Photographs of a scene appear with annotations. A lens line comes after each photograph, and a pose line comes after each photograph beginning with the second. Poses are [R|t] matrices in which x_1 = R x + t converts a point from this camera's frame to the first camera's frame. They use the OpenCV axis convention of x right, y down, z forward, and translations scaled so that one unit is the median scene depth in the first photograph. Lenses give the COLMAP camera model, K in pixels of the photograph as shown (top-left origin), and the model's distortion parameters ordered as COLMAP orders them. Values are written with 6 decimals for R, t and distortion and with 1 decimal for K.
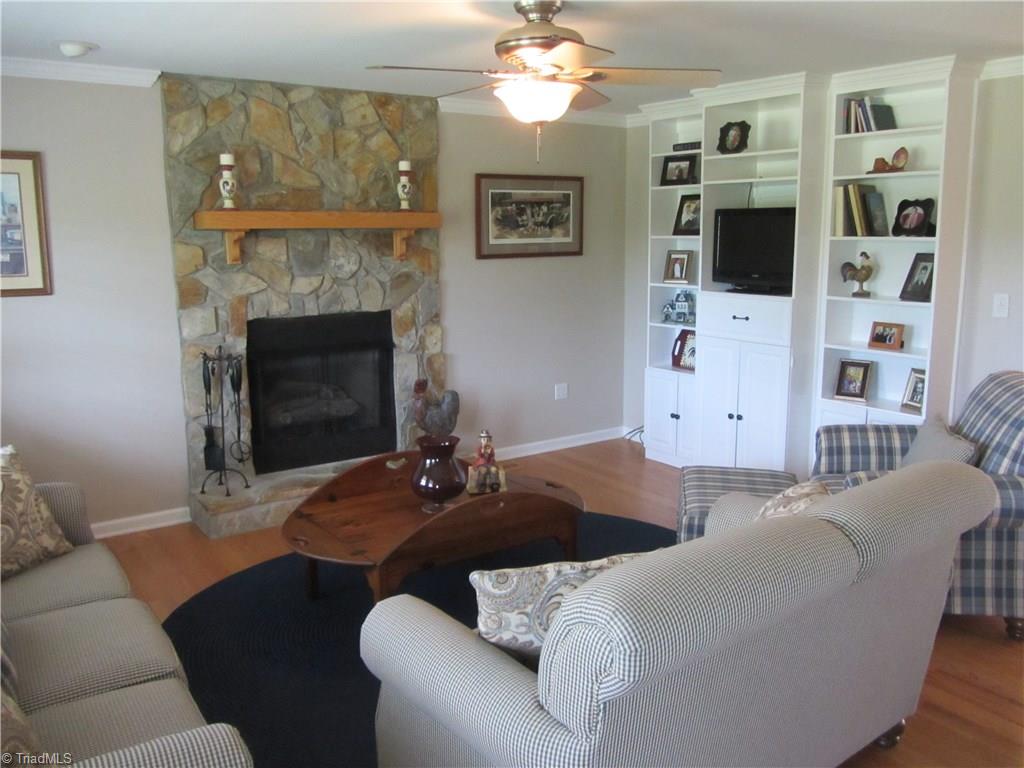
lens RADIAL K [[854.1, 0, 516.4], [0, 854.1, 387.3], [0, 0, 1]] dist [-0.035015, 0.009647]
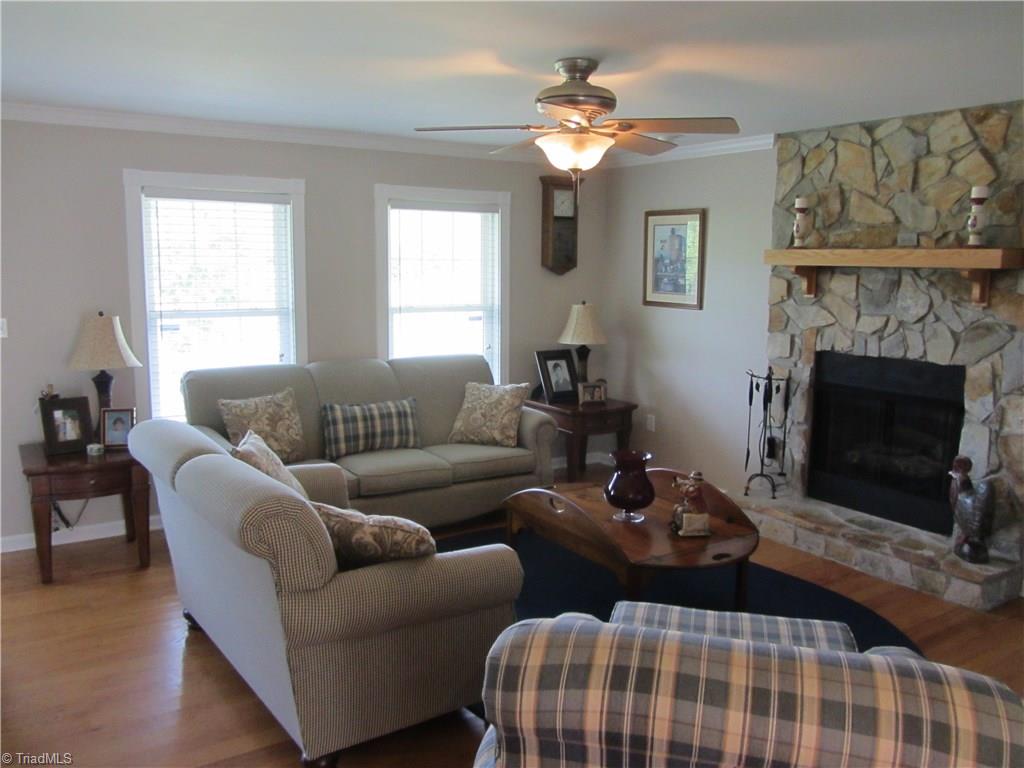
lens RADIAL K [[854.1, 0, 516.4], [0, 854.1, 387.3], [0, 0, 1]] dist [-0.035015, 0.009647]
pose [[-0.041417, 0.146662, -0.988319, 0.738049], [-0.195552, 0.968847, 0.151968, -0.119894], [0.979818, 0.199562, -0.011446, 0.638322]]
